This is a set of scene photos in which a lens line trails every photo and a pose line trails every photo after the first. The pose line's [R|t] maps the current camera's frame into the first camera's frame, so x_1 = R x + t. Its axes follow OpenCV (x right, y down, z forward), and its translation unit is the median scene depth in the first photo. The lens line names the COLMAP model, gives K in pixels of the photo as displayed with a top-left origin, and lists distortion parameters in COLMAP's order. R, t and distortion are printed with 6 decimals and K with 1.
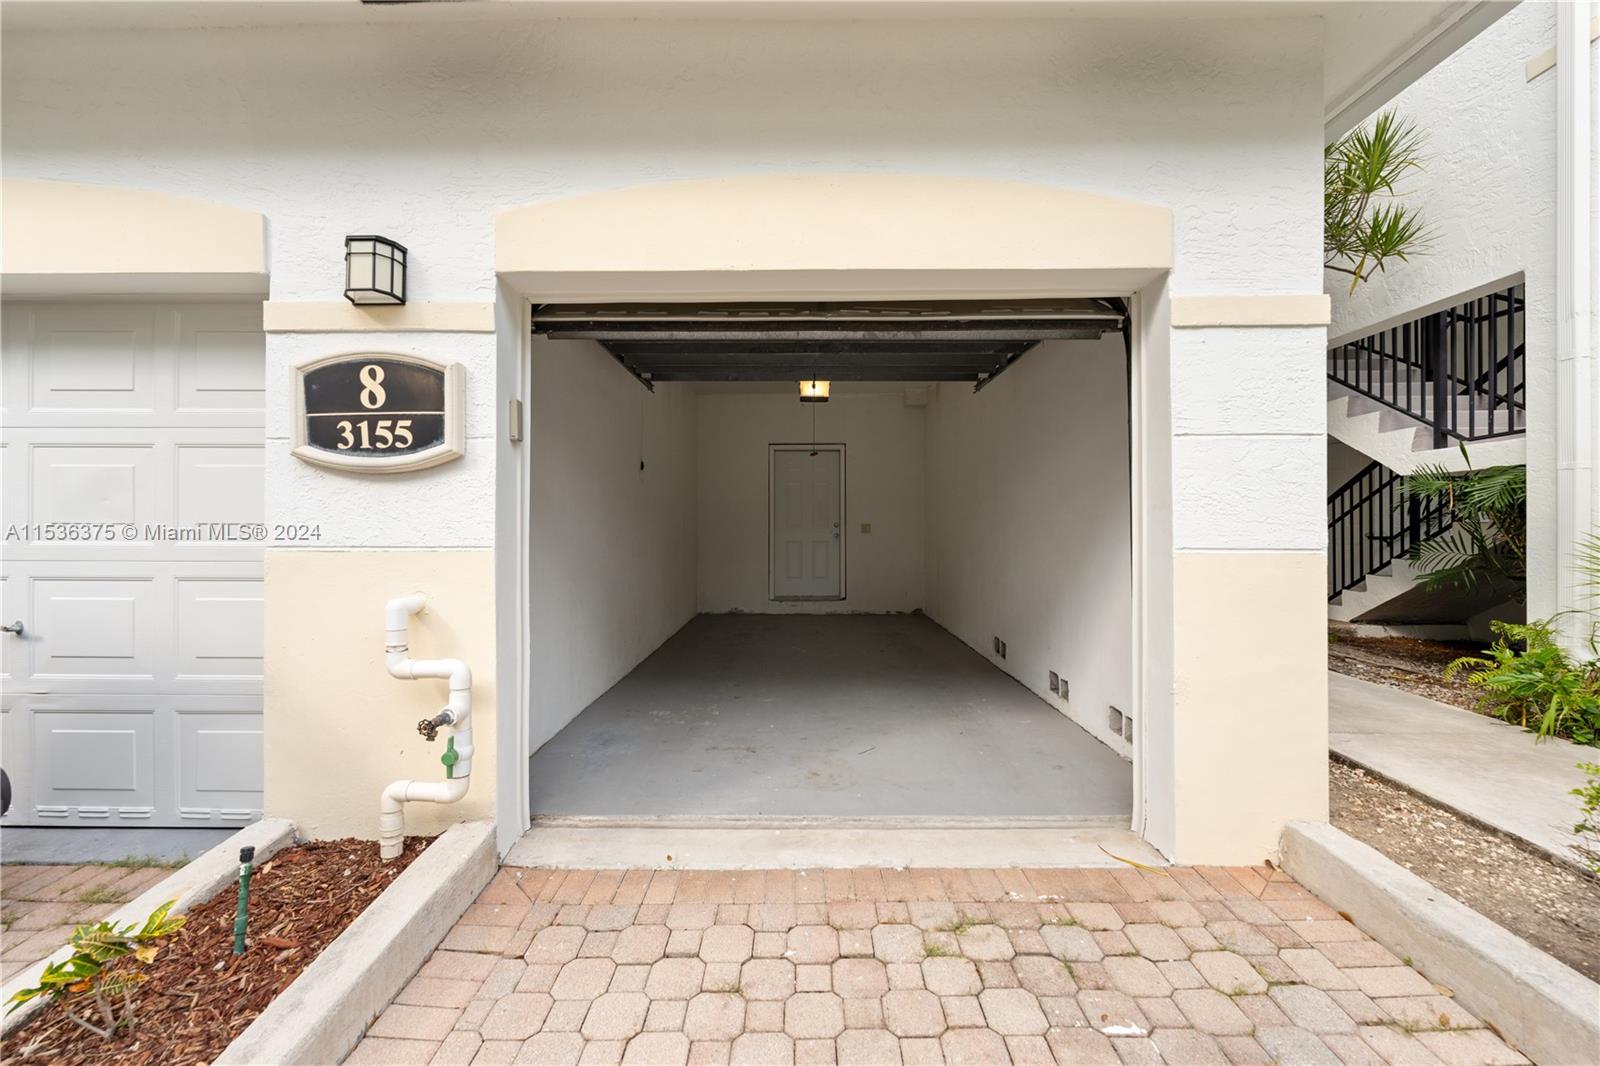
lens RADIAL K [[632.2, 0, 800.0], [0, 632.2, 533.0], [0, 0, 1]] dist [0.000792, 0.000104]
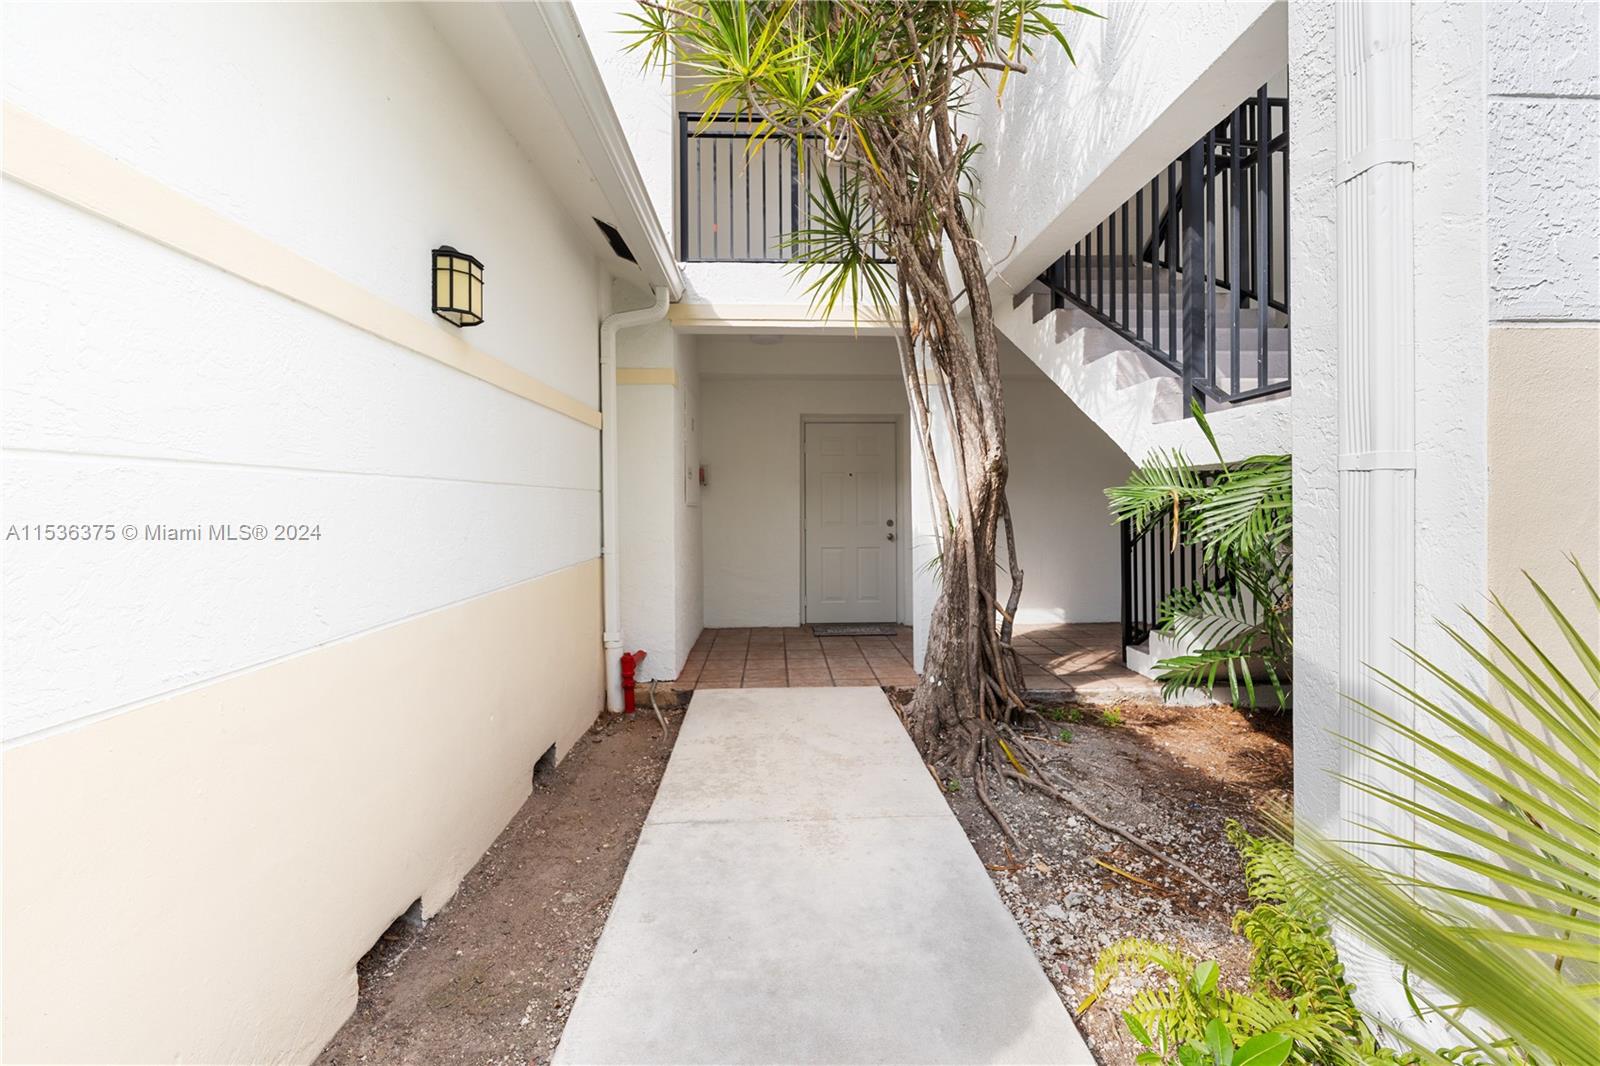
lens RADIAL K [[647.6, 0, 796.6], [0, 647.6, 503.1], [0, 0, 1]] dist [0.000235, 0.000016]
pose [[0.998916, -0.000965, 0.046542, 1.327234], [0.001313, 0.999971, -0.007444, -0.121555], [-0.046534, 0.007498, 0.998889, 0.976845]]
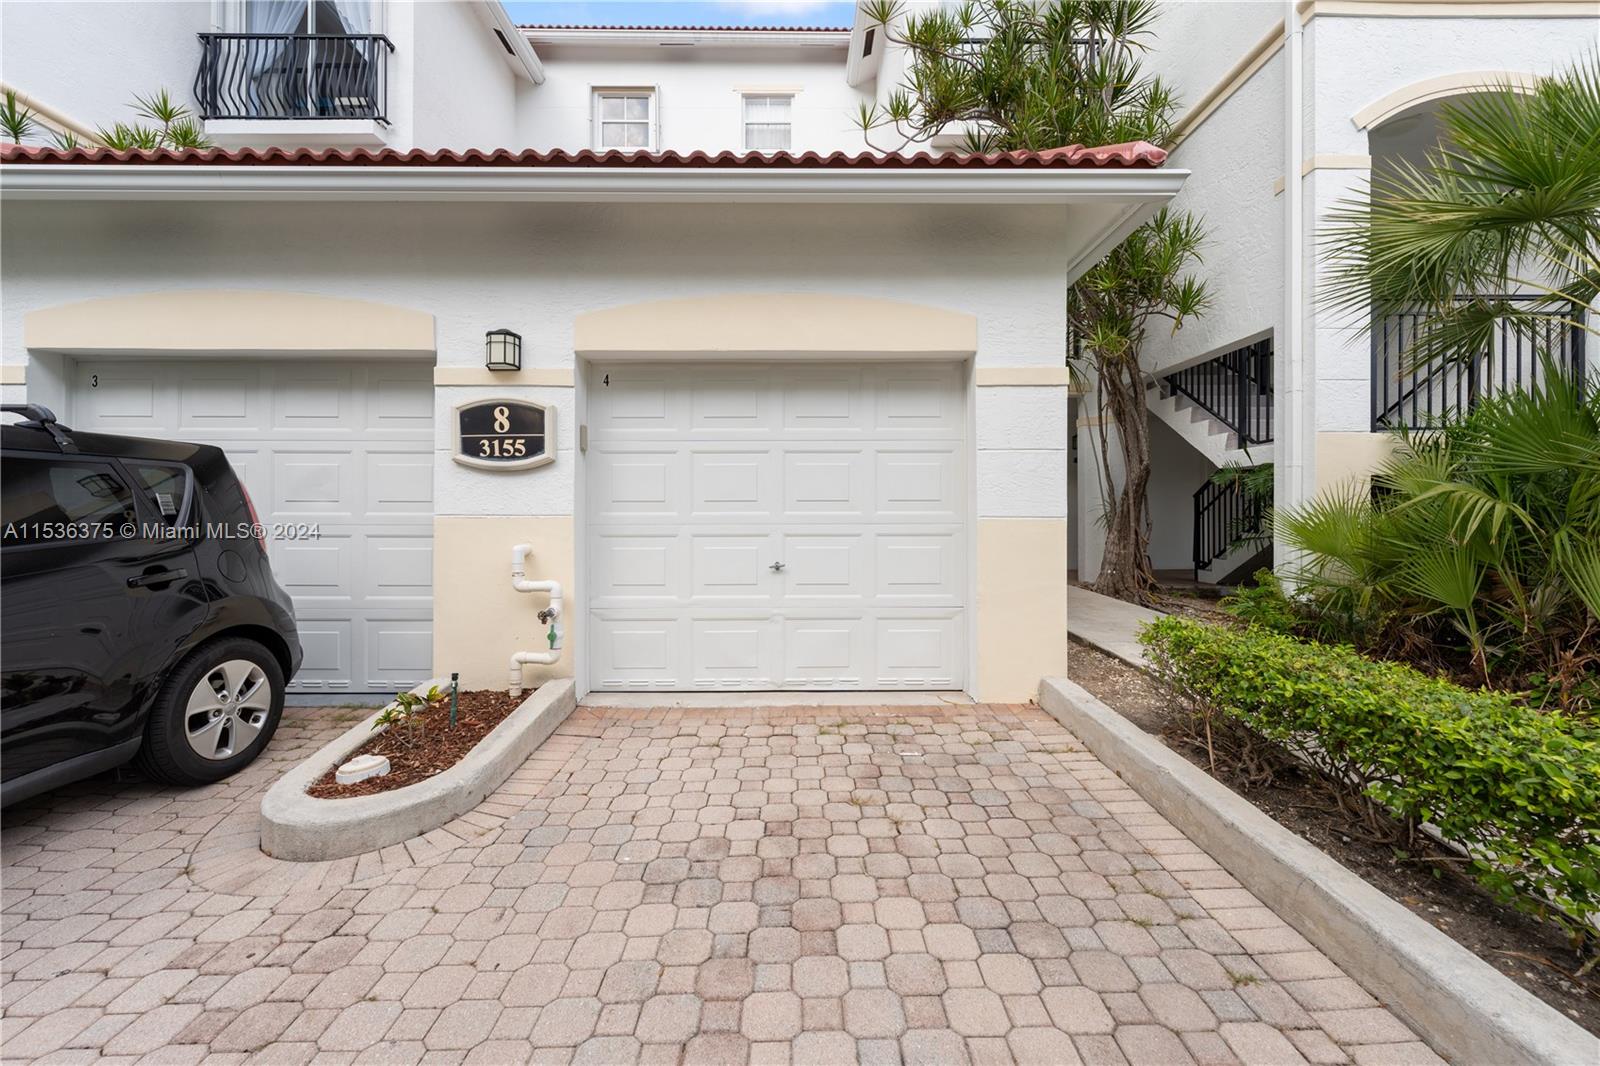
lens RADIAL K [[641.3, 0, 804.3], [0, 641.3, 513.5], [0, 0, 1]] dist [-0.000439, -0.000050]
pose [[0.999830, 0.001579, 0.018378, 0.096342], [-0.001499, 0.999989, -0.004336, 0.024303], [-0.018384, 0.004308, 0.999822, -0.713253]]
